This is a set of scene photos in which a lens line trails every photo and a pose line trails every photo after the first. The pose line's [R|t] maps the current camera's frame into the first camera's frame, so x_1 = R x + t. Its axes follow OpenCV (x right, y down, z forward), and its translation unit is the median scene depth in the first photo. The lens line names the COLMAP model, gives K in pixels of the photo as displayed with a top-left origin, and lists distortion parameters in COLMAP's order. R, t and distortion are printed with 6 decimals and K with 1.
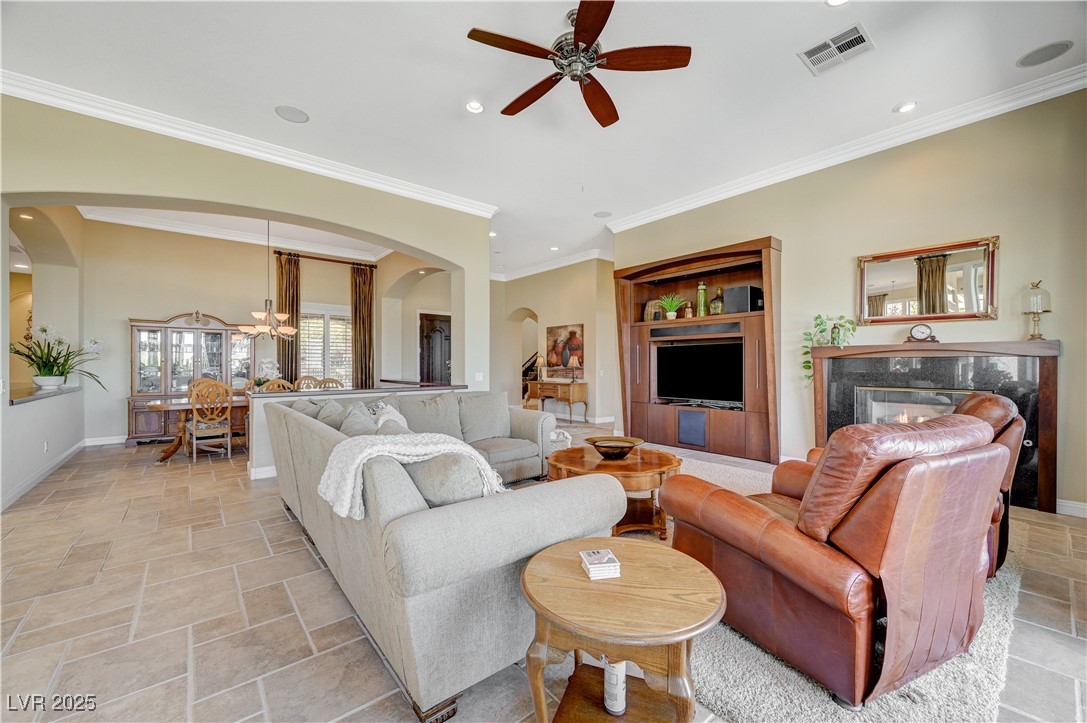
lens RADIAL K [[428.2, 0, 545.0], [0, 428.2, 365.4], [0, 0, 1]] dist [0.000293, -0.000672]
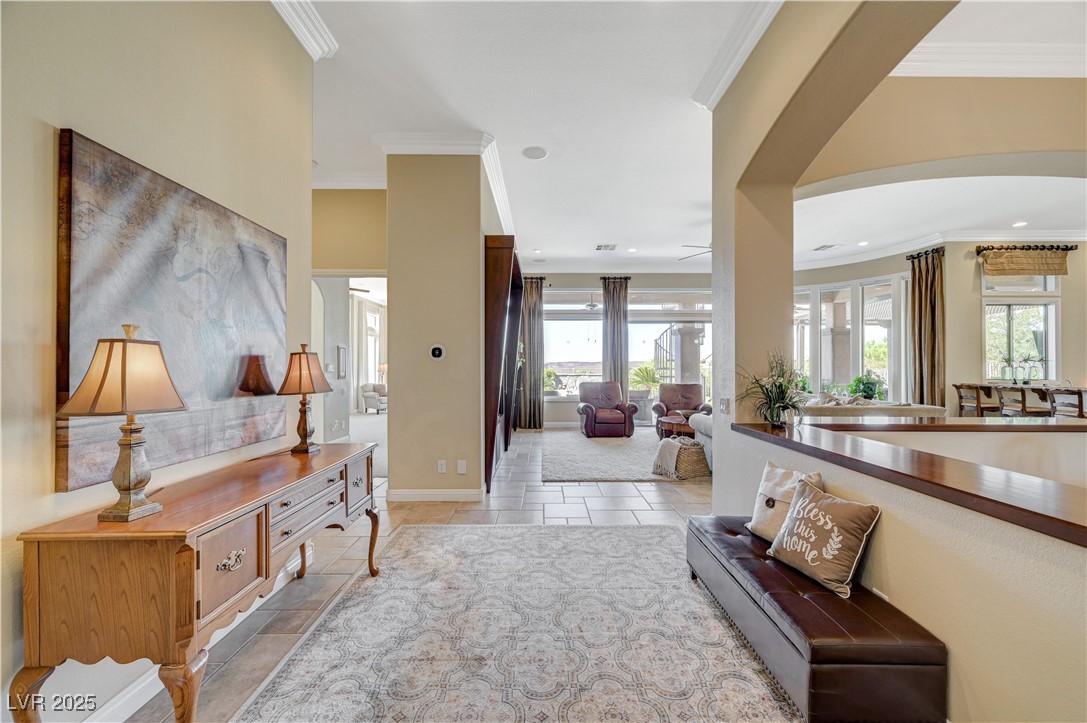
lens RADIAL K [[428.2, 0, 545.0], [0, 428.2, 365.4], [0, 0, 1]] dist [0.000293, -0.000672]
pose [[-0.771062, 0.003160, 0.636752, -0.298260], [-0.000080, 0.999987, -0.005059, -0.017098], [-0.636760, -0.003952, -0.771052, 1.487054]]
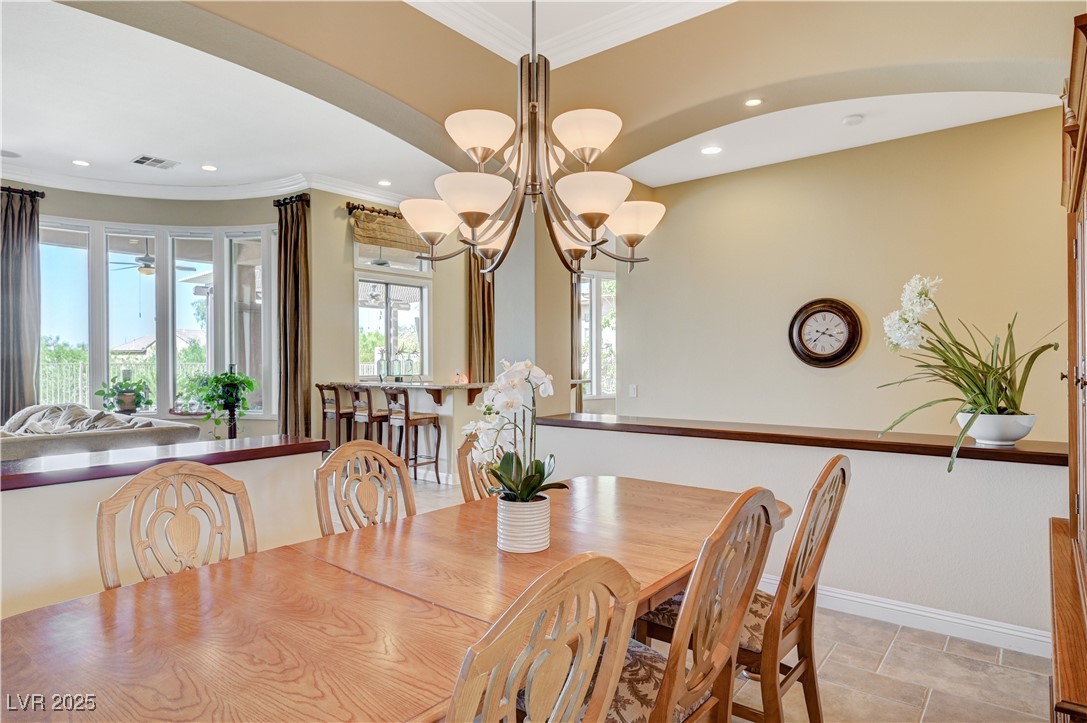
lens RADIAL K [[622.3, 0, 543.5], [0, 622.3, 361.5], [0, 0, 1]] dist [-0.004227, -0.000256]
pose [[-0.979222, 0.003186, -0.202764, -0.568682], [0.003055, 0.999995, 0.000956, -0.016448], [0.202766, 0.000317, -0.979227, 1.221647]]
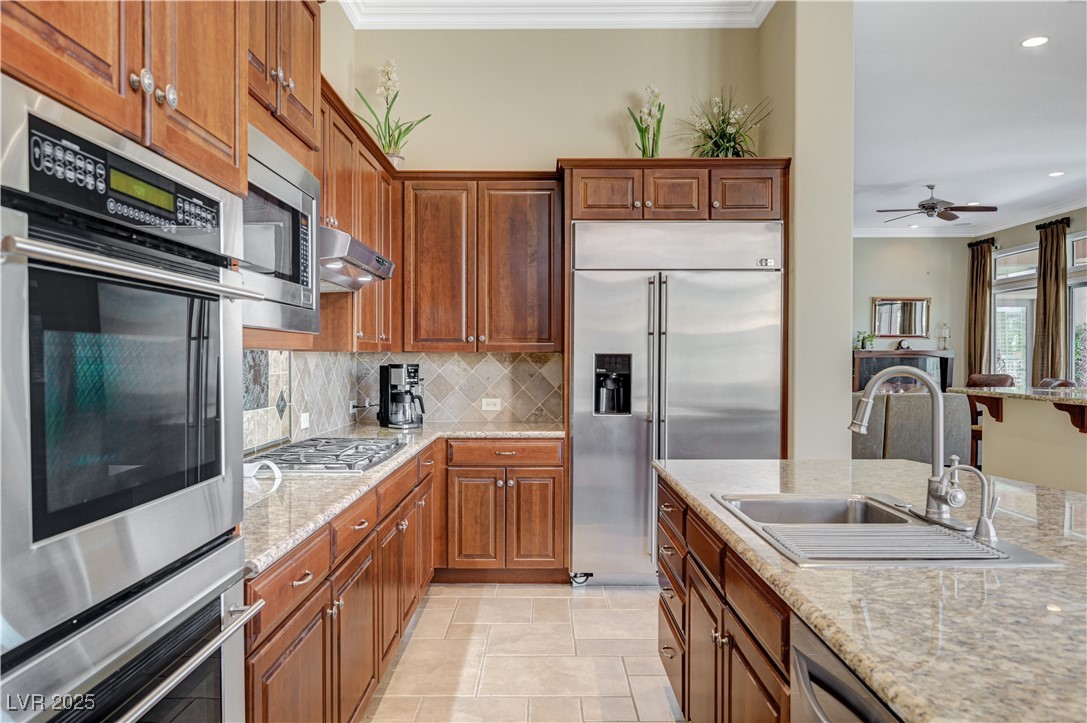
lens RADIAL K [[761.7, 0, 543.5], [0, 761.7, 361.5], [0, 0, 1]] dist [-0.000775, -0.000042]
pose [[0.639058, -0.005992, 0.769136, -1.600870], [0.001411, 0.999977, 0.006618, -0.016097], [-0.769158, -0.003144, 0.639051, 0.061243]]
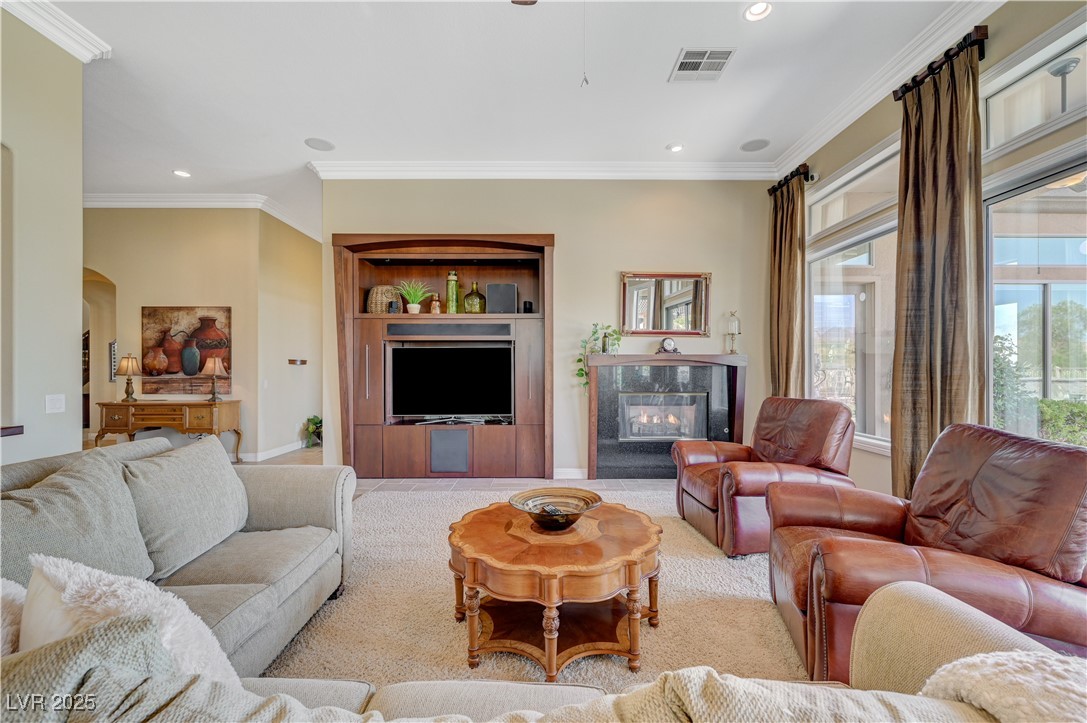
lens RADIAL K [[456.5, 0, 544.0], [0, 456.5, 365.9], [0, 0, 1]] dist [-0.001210, -0.000091]
pose [[0.634890, 0.000503, 0.772602, -0.185648], [0.001505, 0.999997, -0.001888, -0.010582], [-0.772601, 0.002362, 0.634888, 0.286516]]
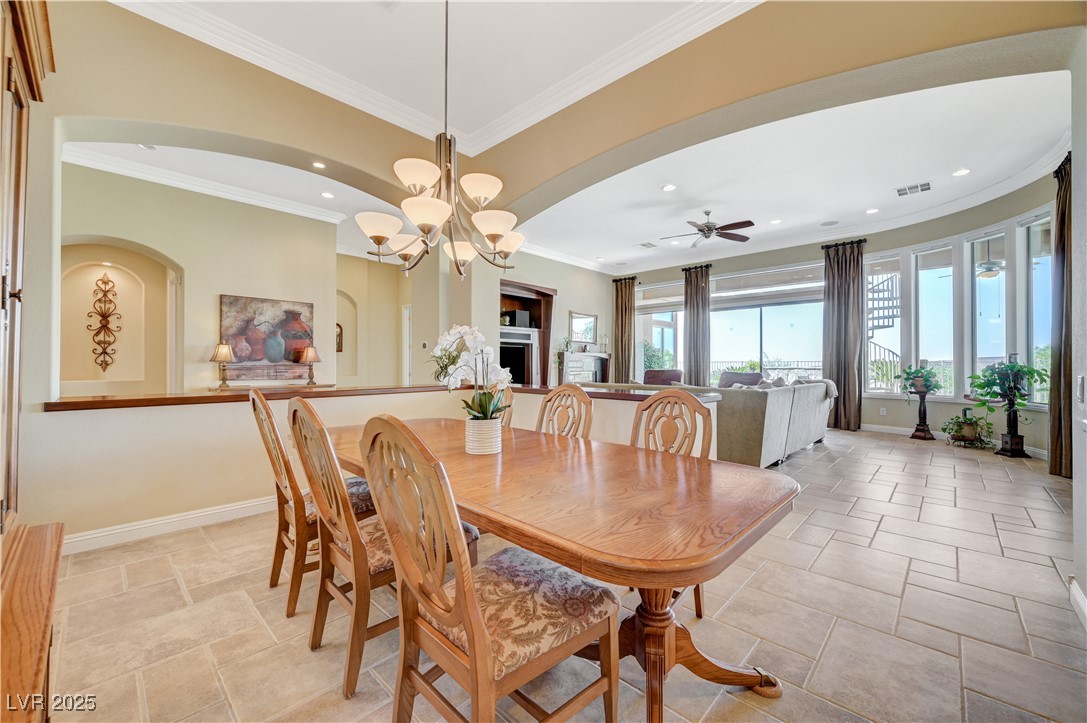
lens RADIAL K [[428.2, 0, 545.0], [0, 428.2, 365.4], [0, 0, 1]] dist [0.000293, -0.000672]
pose [[-0.117773, -0.002279, 0.993038, -0.924034], [-0.000431, 0.999997, 0.002244, 0.009403], [-0.993040, -0.000163, -0.117773, 0.929123]]
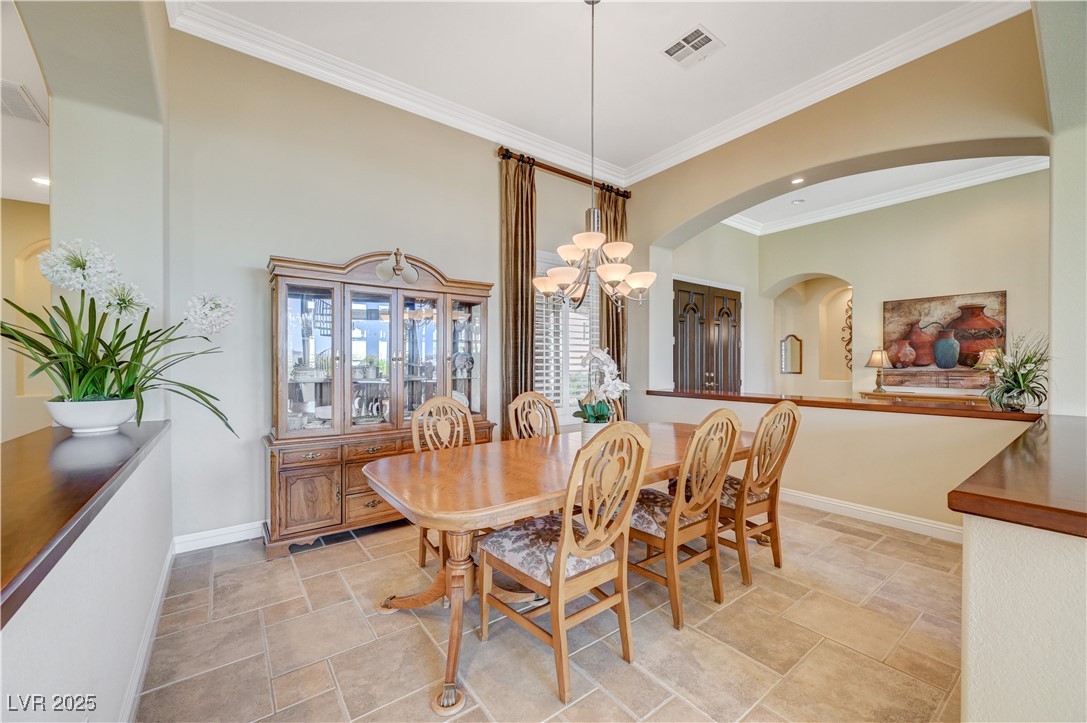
lens RADIAL K [[428.2, 0, 545.0], [0, 428.2, 365.4], [0, 0, 1]] dist [0.000293, -0.000672]
pose [[0.998700, -0.000504, -0.050961, -0.644832], [0.000678, 0.999994, 0.003399, -0.003227], [0.050959, -0.003429, 0.998695, 0.558440]]
